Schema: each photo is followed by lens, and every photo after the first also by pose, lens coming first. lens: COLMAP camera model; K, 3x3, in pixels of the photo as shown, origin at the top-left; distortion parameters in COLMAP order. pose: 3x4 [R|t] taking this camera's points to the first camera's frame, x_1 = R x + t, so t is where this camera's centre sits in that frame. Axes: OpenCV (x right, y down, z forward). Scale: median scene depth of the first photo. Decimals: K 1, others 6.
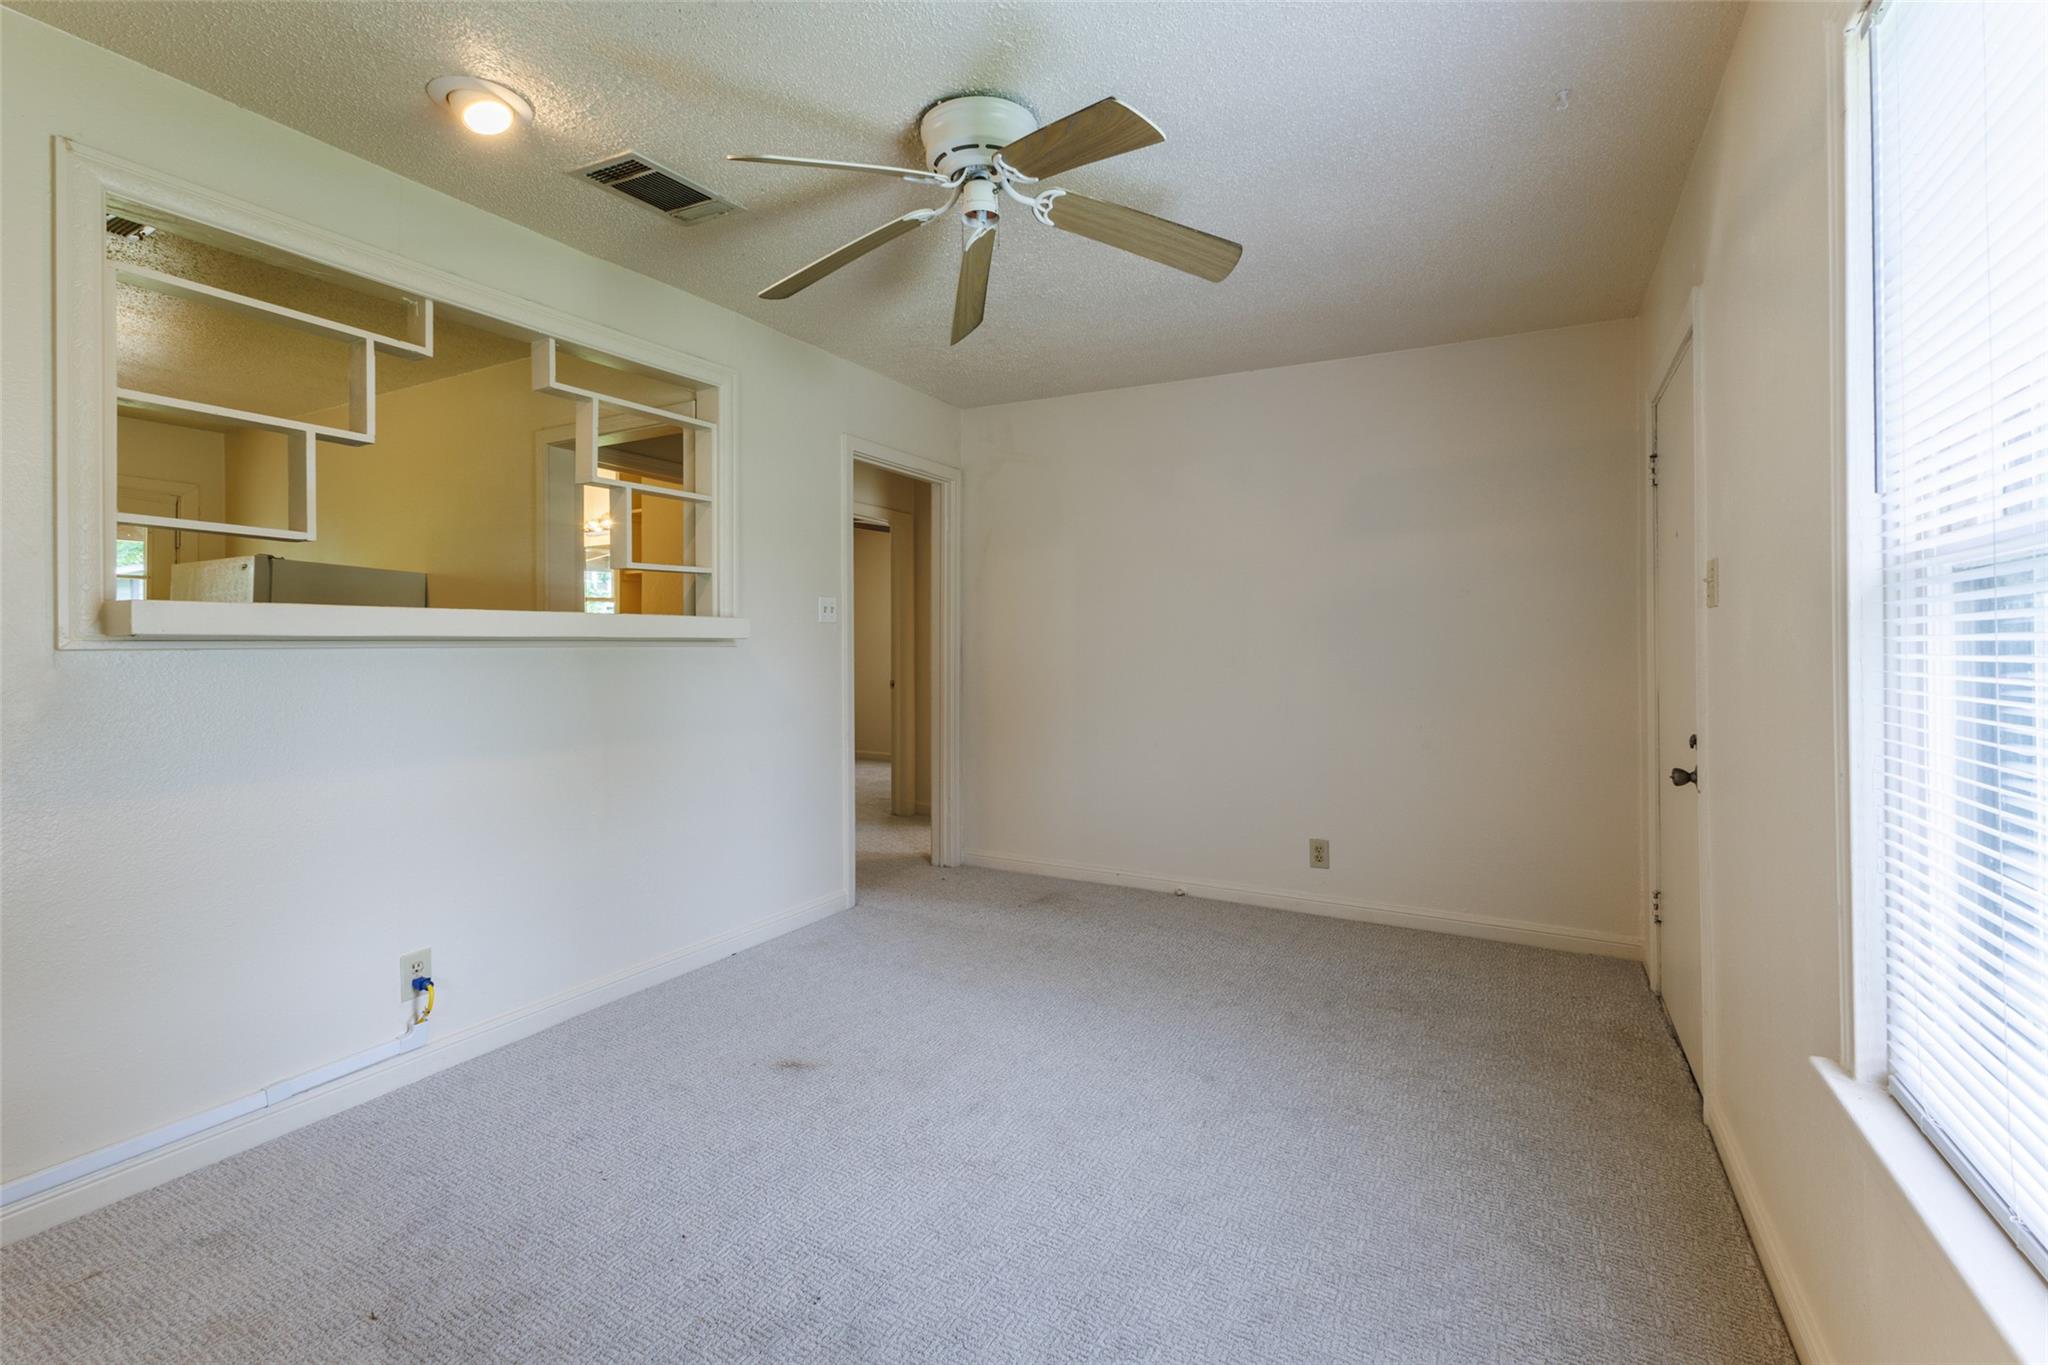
lens RADIAL K [[883.6, 0, 1019.4], [0, 883.6, 632.7], [0, 0, 1]] dist [0.001714, 0.000408]
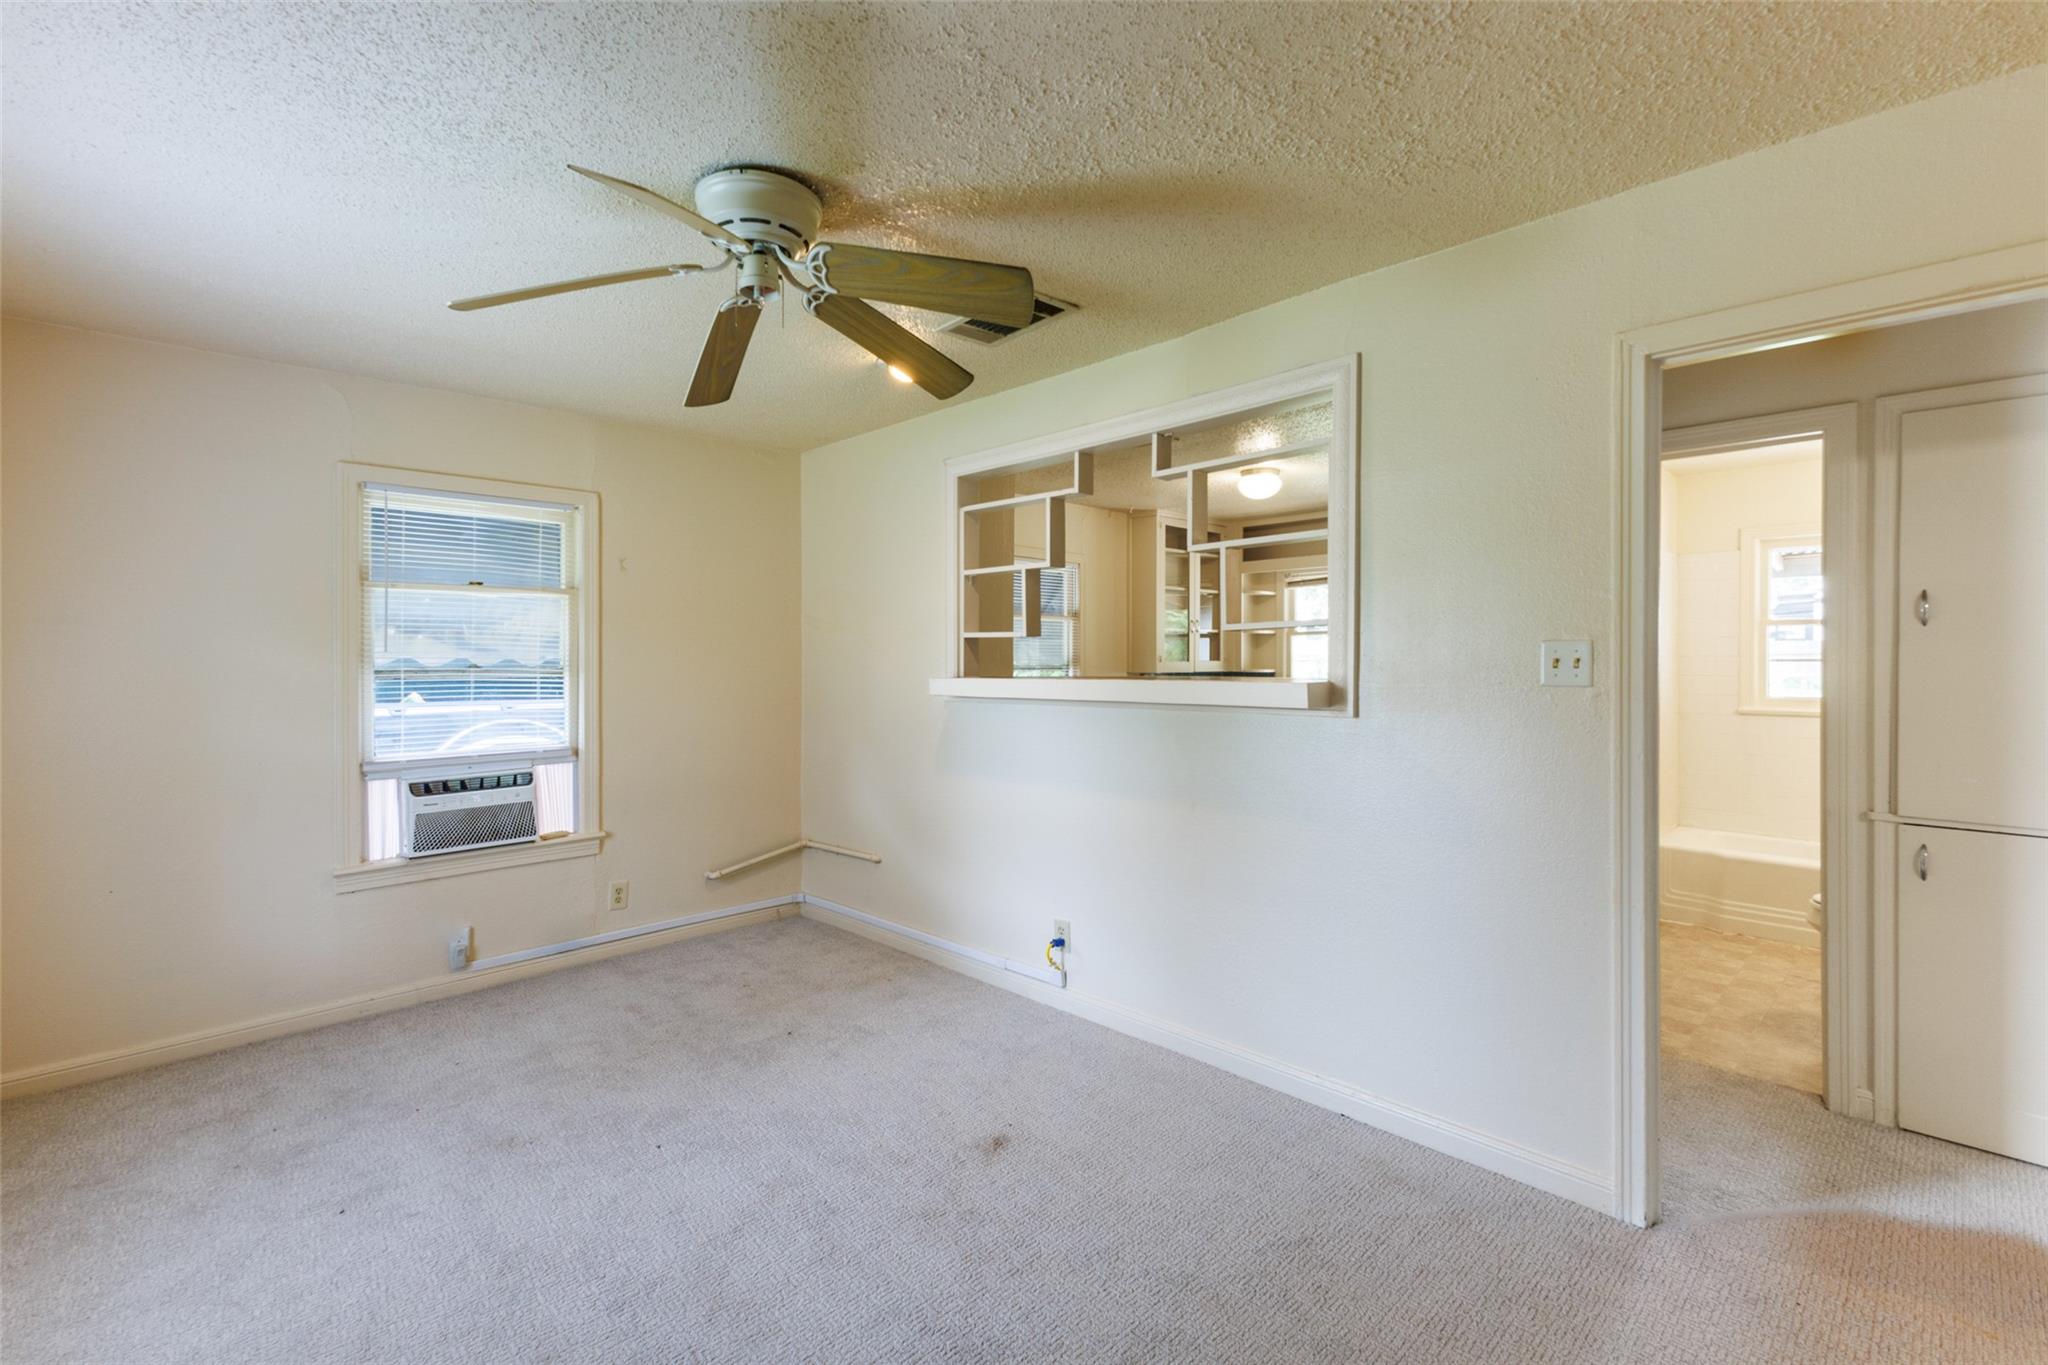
lens RADIAL K [[893.7, 0, 1021.3], [0, 893.7, 668.0], [0, 0, 1]] dist [-0.000799, 0.000020]
pose [[-0.269584, -0.000732, -0.962976, 0.652321], [0.003490, 0.999992, -0.001737, -0.034761], [0.962970, -0.003829, -0.269580, 1.224322]]
